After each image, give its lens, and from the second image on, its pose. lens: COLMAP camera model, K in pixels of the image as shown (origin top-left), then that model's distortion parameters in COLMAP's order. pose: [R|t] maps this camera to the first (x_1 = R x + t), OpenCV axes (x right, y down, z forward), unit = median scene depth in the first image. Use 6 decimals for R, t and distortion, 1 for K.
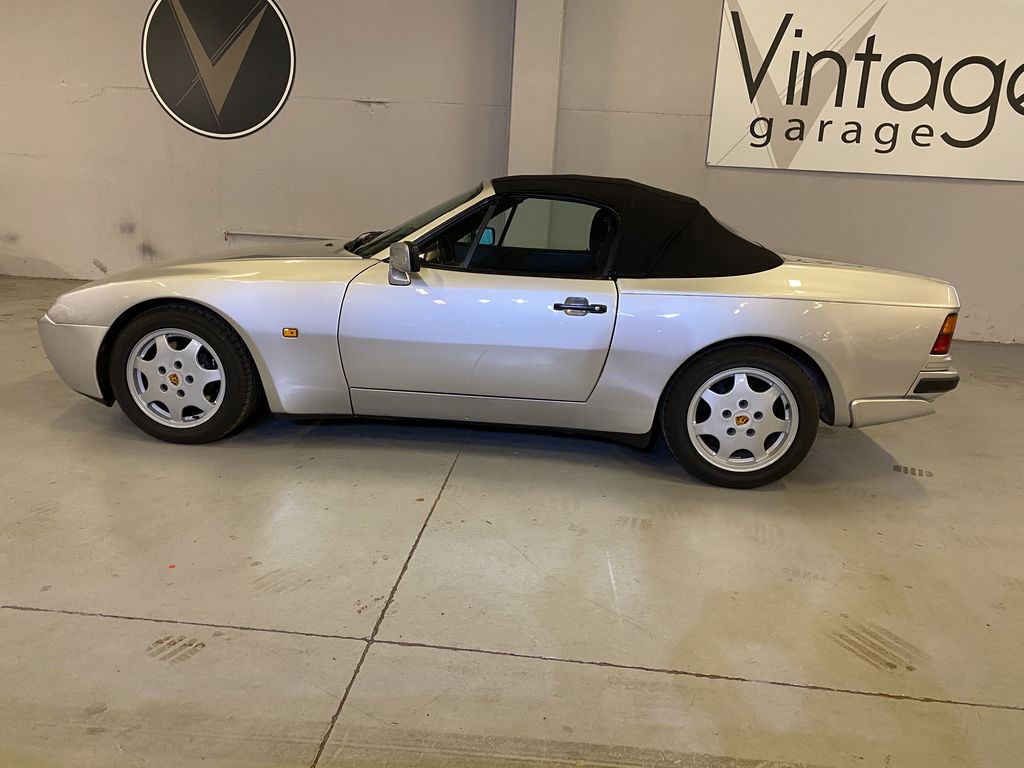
lens RADIAL K [[790.0, 0, 512.8], [0, 790.0, 380.8], [0, 0, 1]] dist [0.022824, -0.013701]
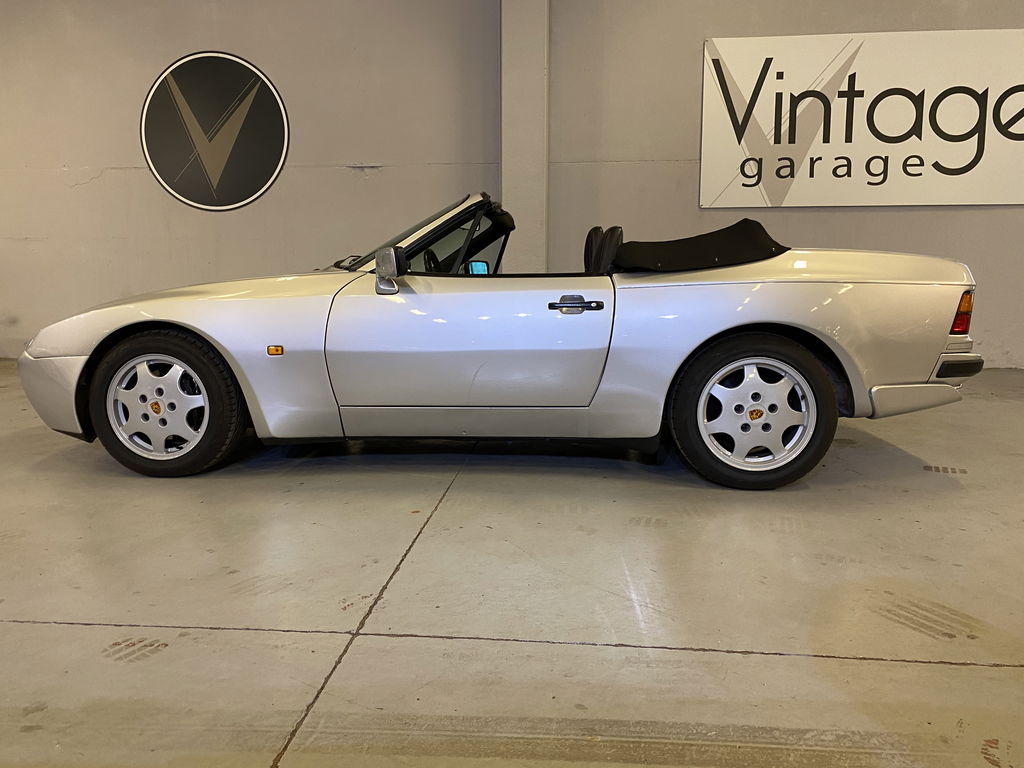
lens RADIAL K [[790.0, 0, 510.8], [0, 790.0, 380.2], [0, 0, 1]] dist [0.022824, -0.013701]
pose [[0.998465, -0.054203, -0.011397, 0.005714], [0.052576, 0.992225, -0.112806, 0.046017], [0.017423, 0.112033, 0.993552, 0.026994]]
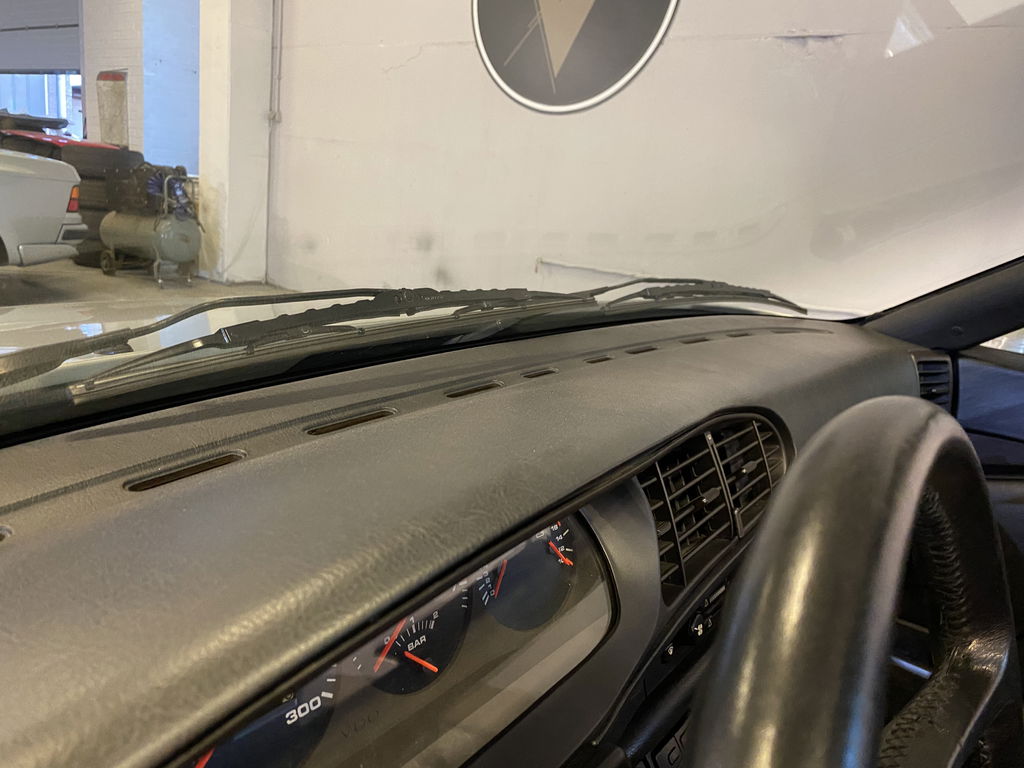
lens RADIAL K [[790.0, 0, 512.5], [0, 790.0, 378.4], [0, 0, 1]] dist [0.022824, -0.013701]
pose [[0.848456, 0.153646, -0.506474, -0.044293], [-0.179670, 0.983724, -0.002562, -0.094868], [0.497837, 0.093172, 0.862251, 0.488549]]
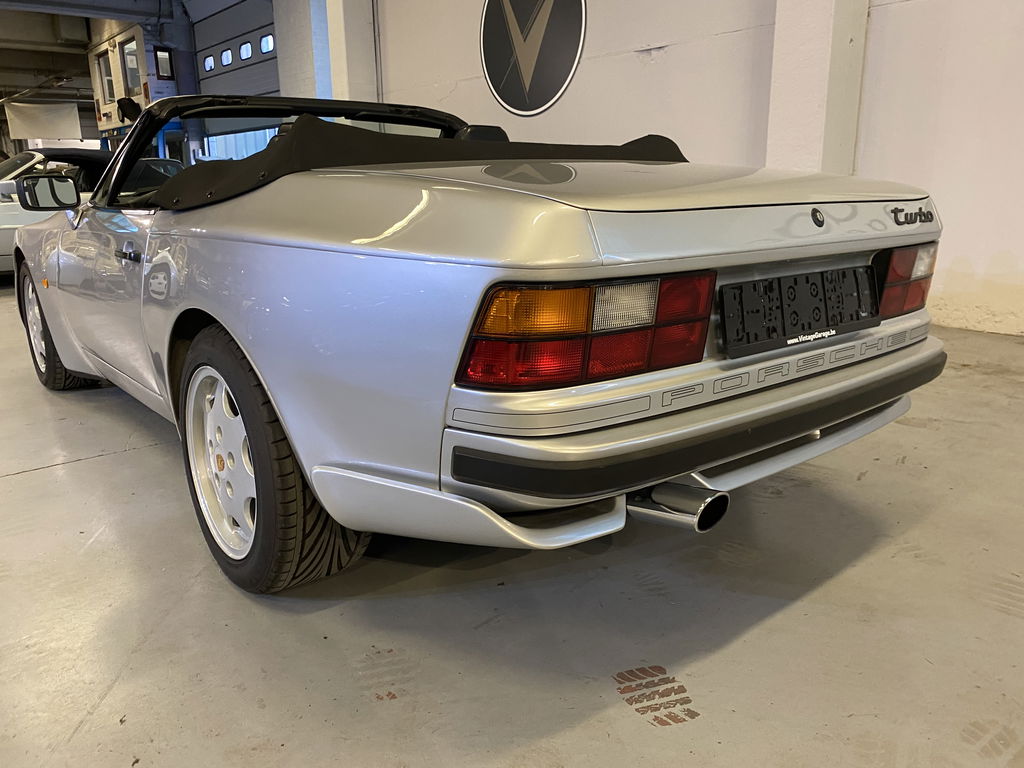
lens RADIAL K [[790.0, 0, 511.0], [0, 790.0, 377.8], [0, 0, 1]] dist [0.022824, -0.013701]
pose [[0.689381, 0.114351, -0.715317, 0.375926], [-0.121453, 0.991730, 0.041489, -0.025749], [0.714145, 0.058275, 0.697568, 0.347605]]
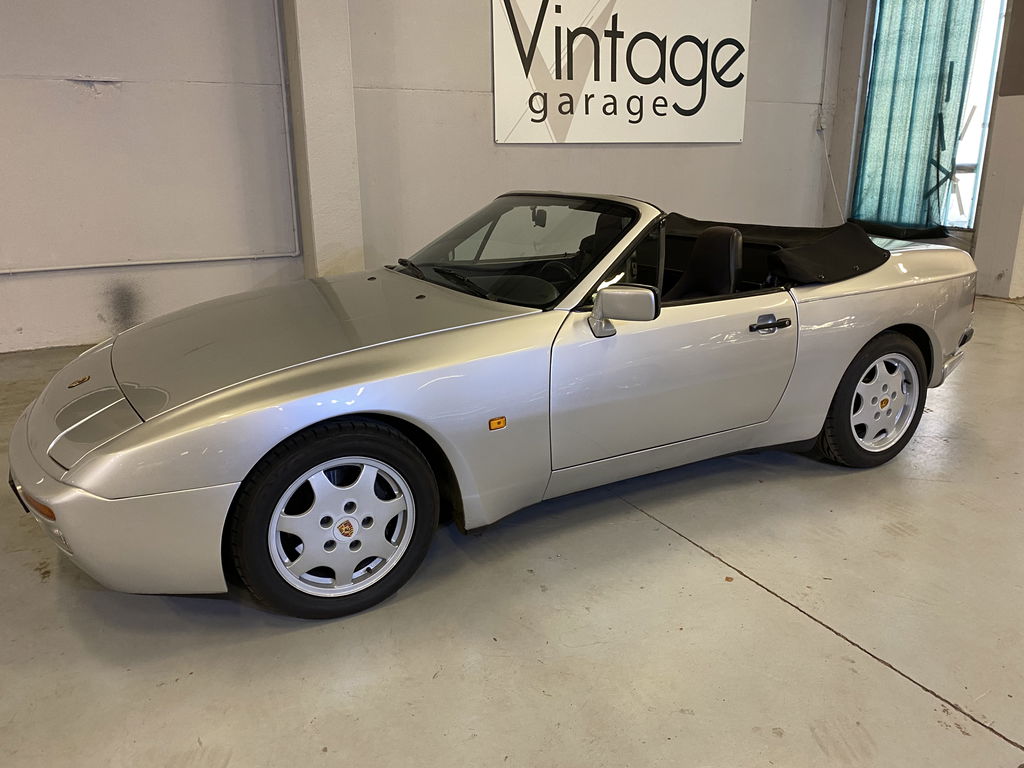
lens RADIAL K [[790.0, 0, 521.6], [0, 790.0, 374.0], [0, 0, 1]] dist [0.022824, -0.013701]
pose [[0.831199, -0.206415, 0.516238, -0.302492], [0.183824, 0.978338, 0.095206, -0.082430], [-0.524707, 0.015761, 0.851137, 0.160399]]
